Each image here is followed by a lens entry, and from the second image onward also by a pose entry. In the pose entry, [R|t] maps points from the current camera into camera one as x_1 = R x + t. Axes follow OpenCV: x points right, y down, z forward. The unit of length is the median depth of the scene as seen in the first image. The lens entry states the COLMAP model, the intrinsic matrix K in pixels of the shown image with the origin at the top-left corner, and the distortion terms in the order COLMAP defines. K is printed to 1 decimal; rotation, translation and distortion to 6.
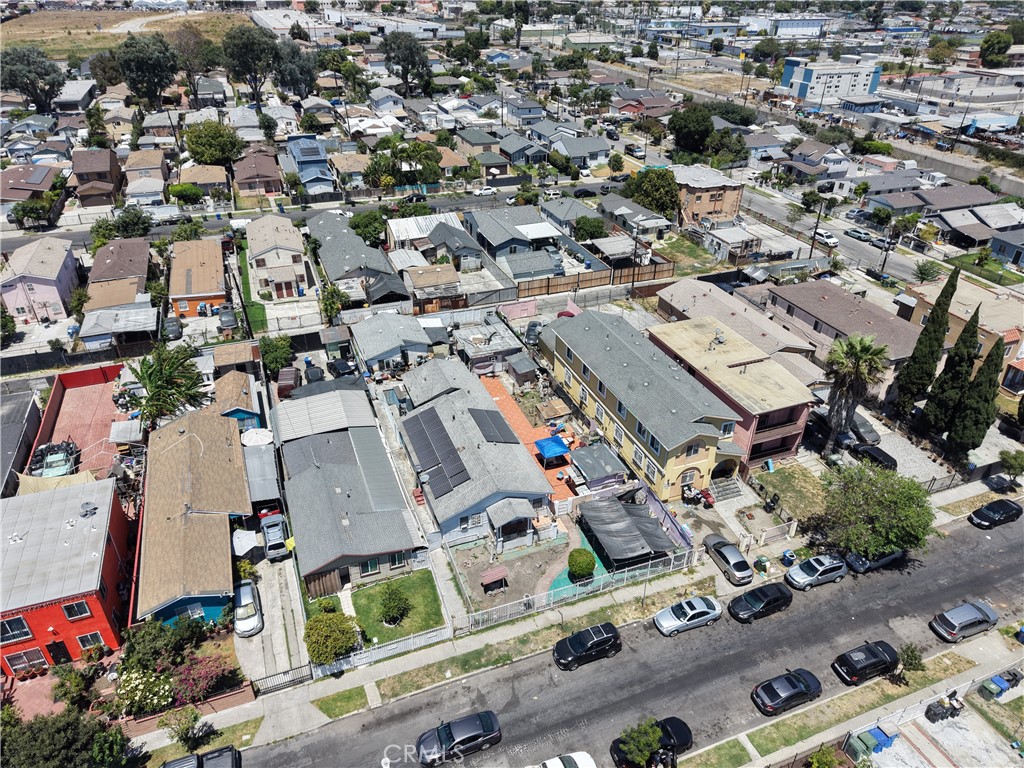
lens RADIAL K [[685.7, 0, 512.0], [0, 685.7, 384.0], [0, 0, 1]] dist [0.018627, -0.016773]
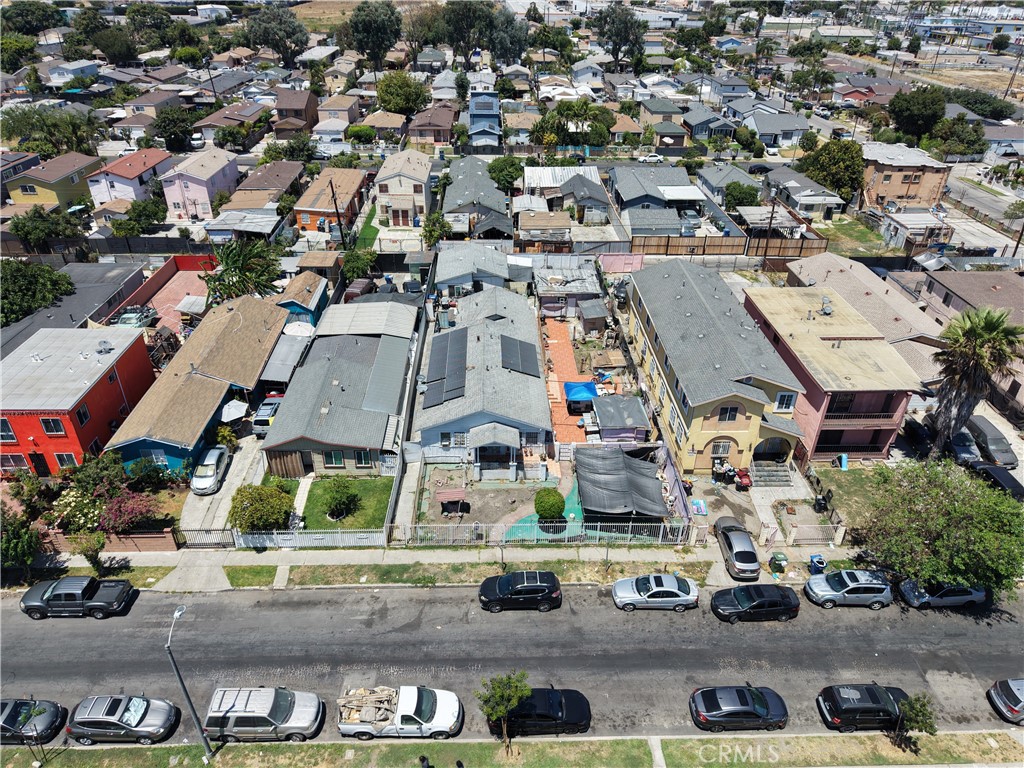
lens RADIAL K [[685.7, 0, 512.0], [0, 685.7, 384.0], [0, 0, 1]] dist [0.018627, -0.016773]
pose [[0.943483, 0.173899, -0.282133, 0.134102], [-0.175549, 0.984275, 0.019623, 0.049328], [0.281109, 0.031015, 0.959175, 0.073527]]
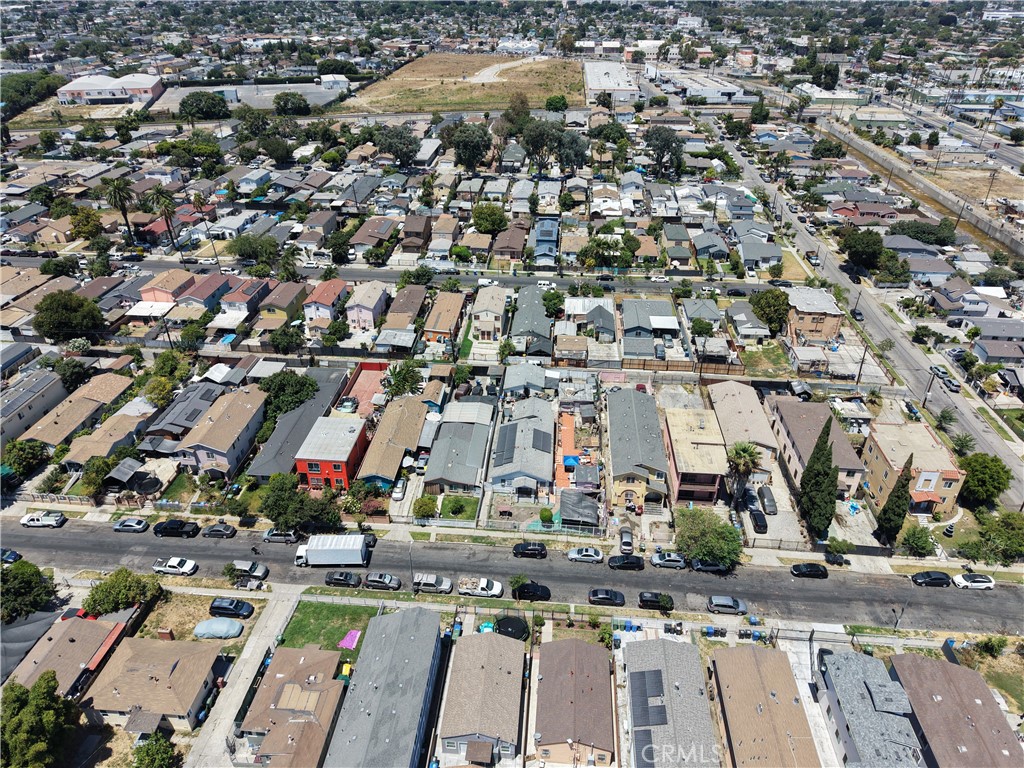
lens RADIAL K [[682.3, 0, 512.0], [0, 682.3, 384.0], [0, 0, 1]] dist [0.063176, -0.098807]
pose [[0.900095, 0.217733, -0.377387, 0.333425], [-0.223730, 0.974235, 0.028472, -0.073034], [0.373863, 0.058805, 0.925618, -0.444826]]
